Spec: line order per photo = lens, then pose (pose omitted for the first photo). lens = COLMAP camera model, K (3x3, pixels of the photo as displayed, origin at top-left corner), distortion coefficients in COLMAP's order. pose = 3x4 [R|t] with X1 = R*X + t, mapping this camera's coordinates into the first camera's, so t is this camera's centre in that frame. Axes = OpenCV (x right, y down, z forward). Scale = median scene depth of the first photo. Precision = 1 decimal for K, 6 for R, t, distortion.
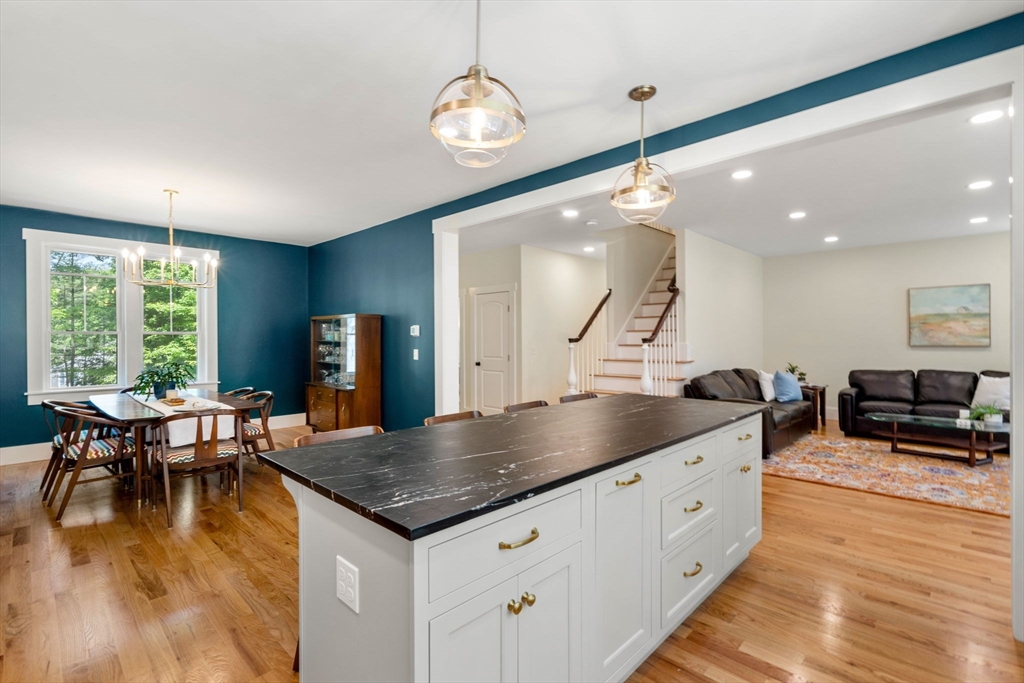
lens RADIAL K [[470.5, 0, 510.5], [0, 470.5, 341.2], [0, 0, 1]] dist [0.000580, 0.000562]
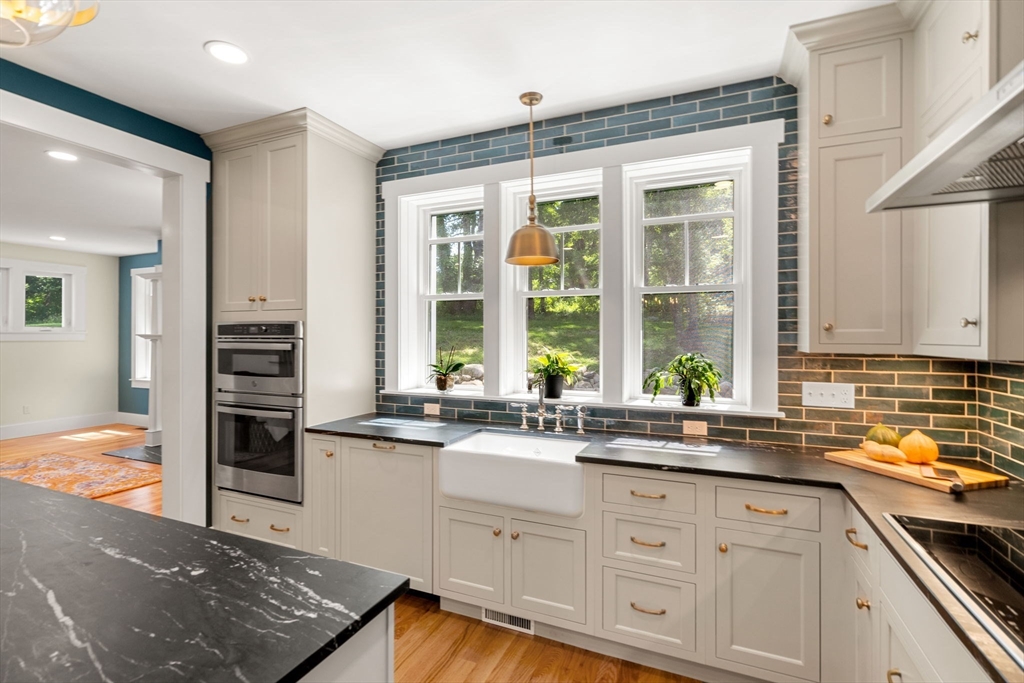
lens RADIAL K [[470.5, 0, 510.5], [0, 470.5, 333.3], [0, 0, 1]] dist [0.000580, 0.000562]
pose [[-0.351351, 0.006265, 0.936223, -1.033181], [0.001171, 0.999980, -0.006252, -0.101842], [-0.936243, -0.001100, -0.351351, 0.955187]]
